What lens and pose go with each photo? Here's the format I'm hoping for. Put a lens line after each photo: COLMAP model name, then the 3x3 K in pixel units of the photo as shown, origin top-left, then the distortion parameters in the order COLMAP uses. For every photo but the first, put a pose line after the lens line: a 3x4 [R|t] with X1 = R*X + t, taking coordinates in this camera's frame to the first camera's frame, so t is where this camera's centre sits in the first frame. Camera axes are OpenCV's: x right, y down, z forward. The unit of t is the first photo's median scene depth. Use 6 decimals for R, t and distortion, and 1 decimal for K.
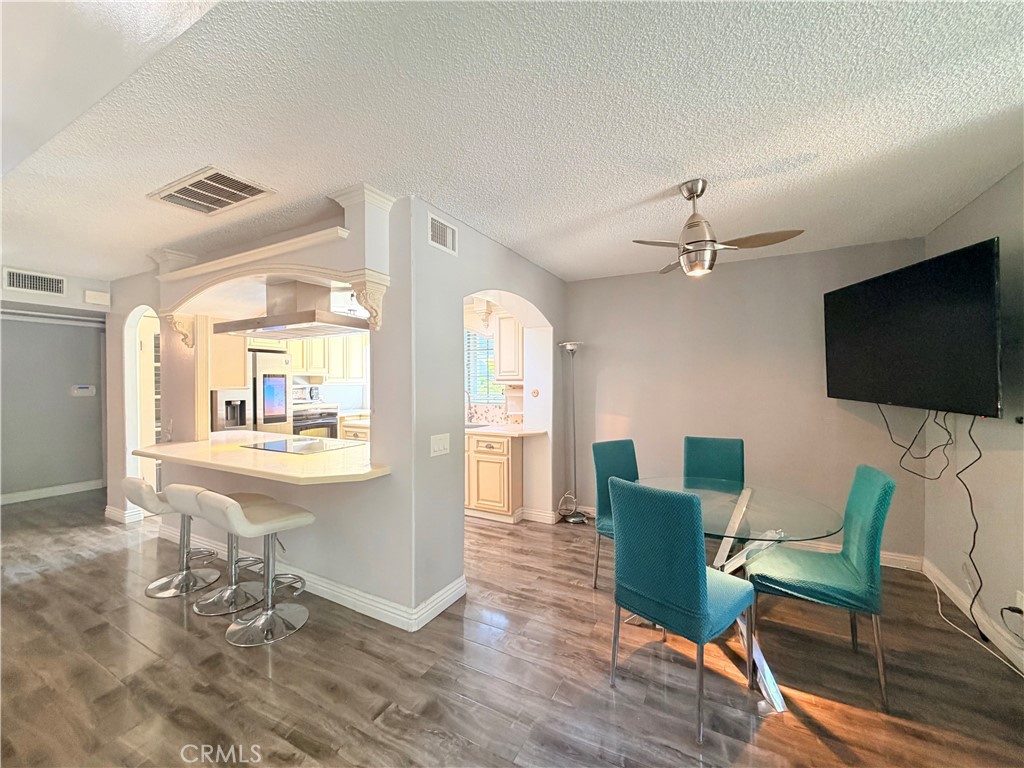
lens RADIAL K [[408.0, 0, 507.9], [0, 408.0, 384.8], [0, 0, 1]] dist [0.001278, -0.000177]
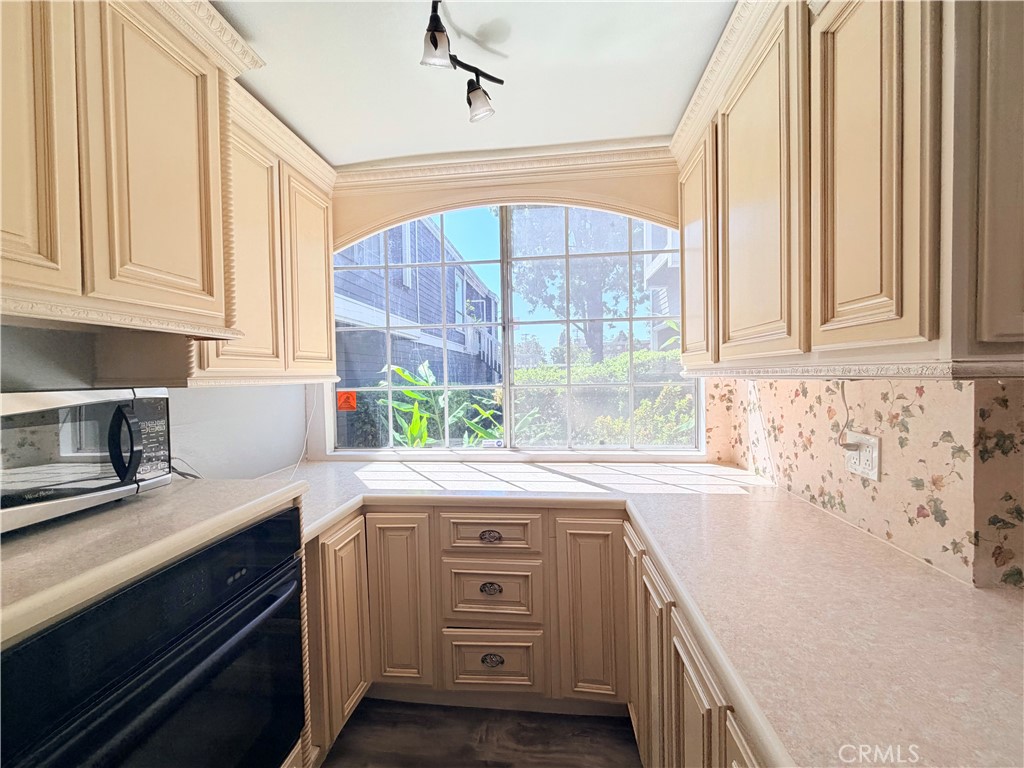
lens RADIAL K [[408.0, 0, 507.9], [0, 408.0, 384.8], [0, 0, 1]] dist [0.001278, -0.000177]
pose [[0.925256, -0.020455, 0.378792, -0.459057], [0.015376, 0.999747, 0.016428, -0.001751], [-0.379032, -0.009376, 0.925336, 0.907734]]
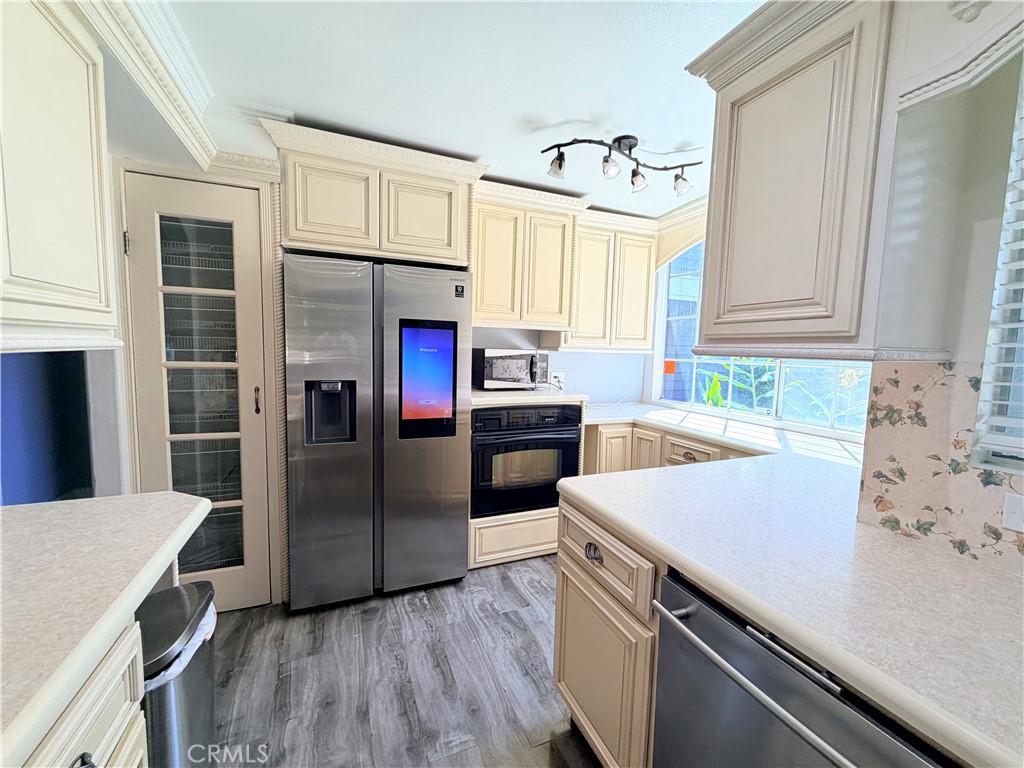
lens RADIAL K [[408.0, 0, 507.9], [0, 408.0, 384.8], [0, 0, 1]] dist [0.001278, -0.000177]
pose [[0.777385, 0.080577, -0.623842, -0.242121], [-0.034473, 0.995728, 0.085654, 0.001107], [0.628079, -0.045080, 0.776842, 0.709192]]
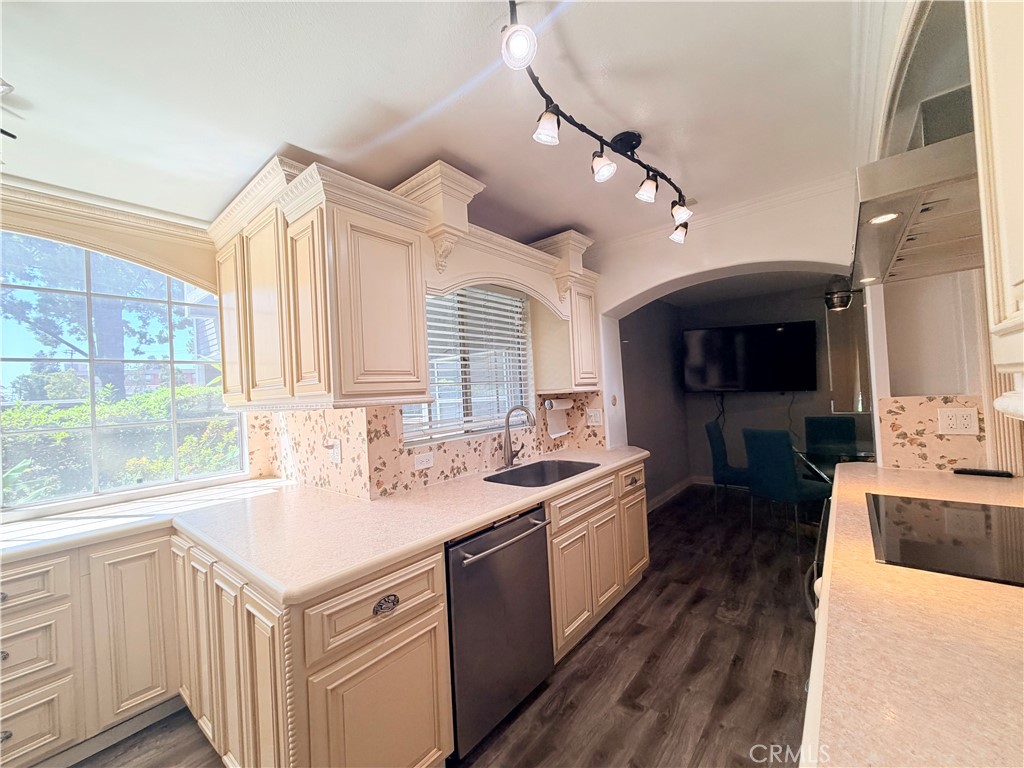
lens RADIAL K [[408.0, 0, 507.9], [0, 408.0, 384.8], [0, 0, 1]] dist [0.001278, -0.000177]
pose [[0.193754, 0.010074, 0.980998, -0.557531], [0.056519, 0.998172, -0.021413, -0.003429], [-0.979421, 0.059594, 0.192831, 0.793247]]
